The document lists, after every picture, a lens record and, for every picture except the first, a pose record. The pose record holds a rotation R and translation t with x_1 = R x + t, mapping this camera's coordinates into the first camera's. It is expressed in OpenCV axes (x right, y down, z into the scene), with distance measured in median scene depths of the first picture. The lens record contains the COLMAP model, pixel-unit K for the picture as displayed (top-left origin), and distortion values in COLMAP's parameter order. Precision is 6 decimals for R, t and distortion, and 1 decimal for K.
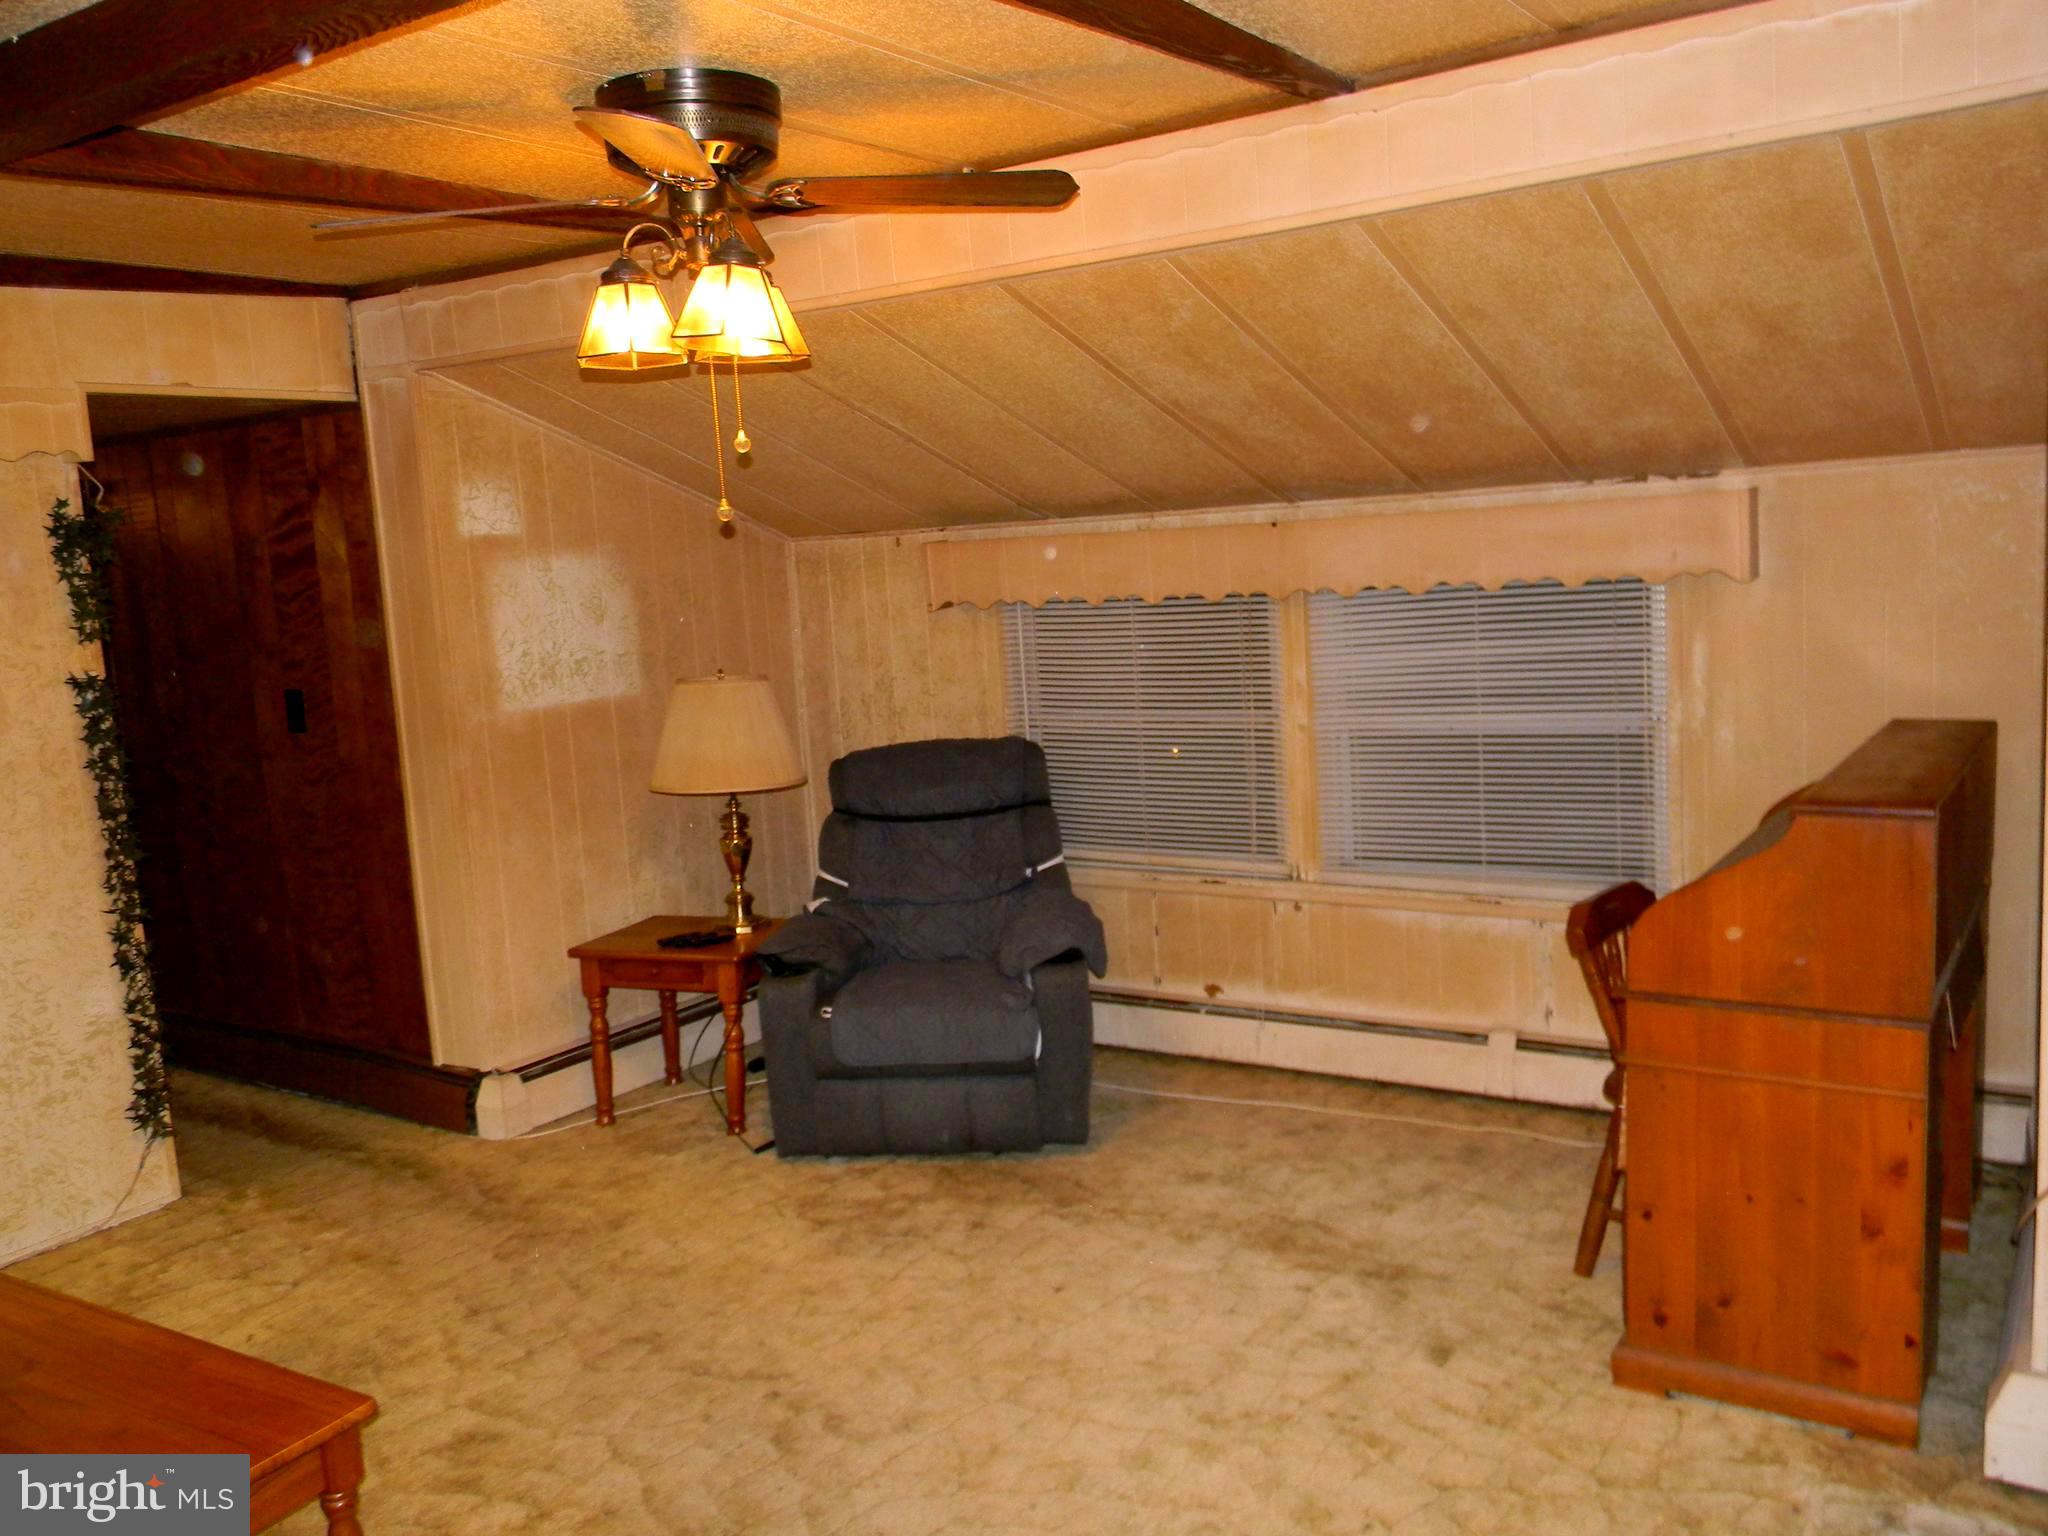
lens RADIAL K [[1680.1, 0, 1016.5], [0, 1680.1, 768.3], [0, 0, 1]] dist [0.035486, -0.031254]
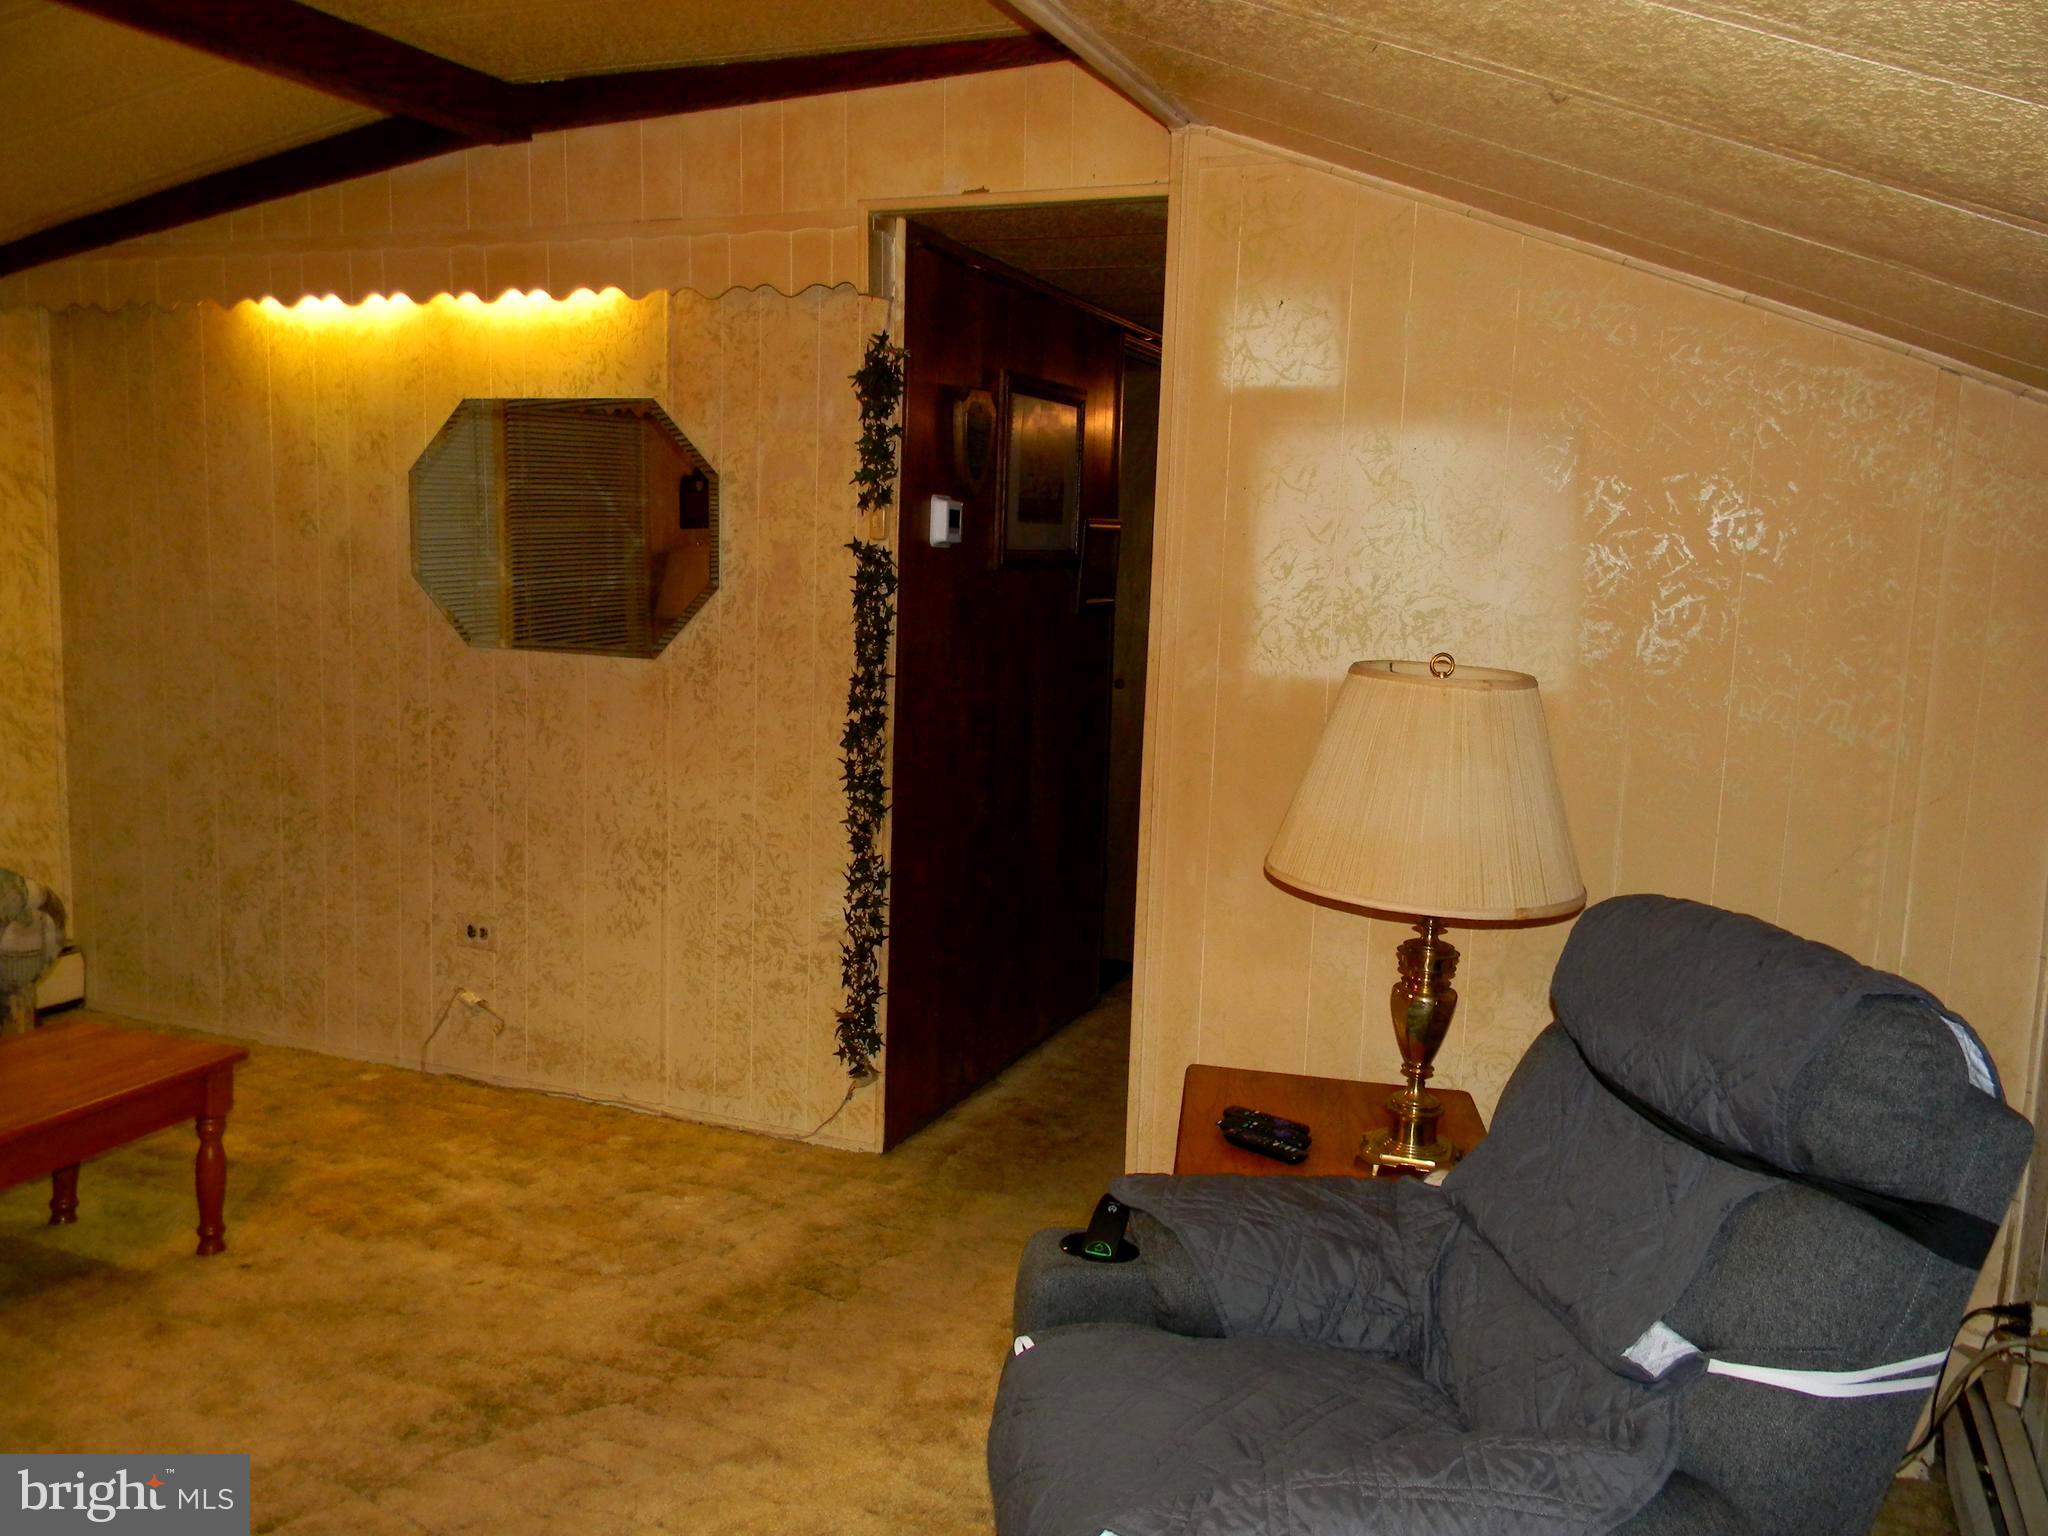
lens RADIAL K [[1680.1, 0, 1016.5], [0, 1680.1, 768.3], [0, 0, 1]] dist [0.035486, -0.031254]
pose [[0.188184, 0.199168, -0.961727, 0.291869], [-0.175289, 0.970311, 0.166647, -0.088825], [0.966365, 0.137220, 0.217509, 0.790958]]
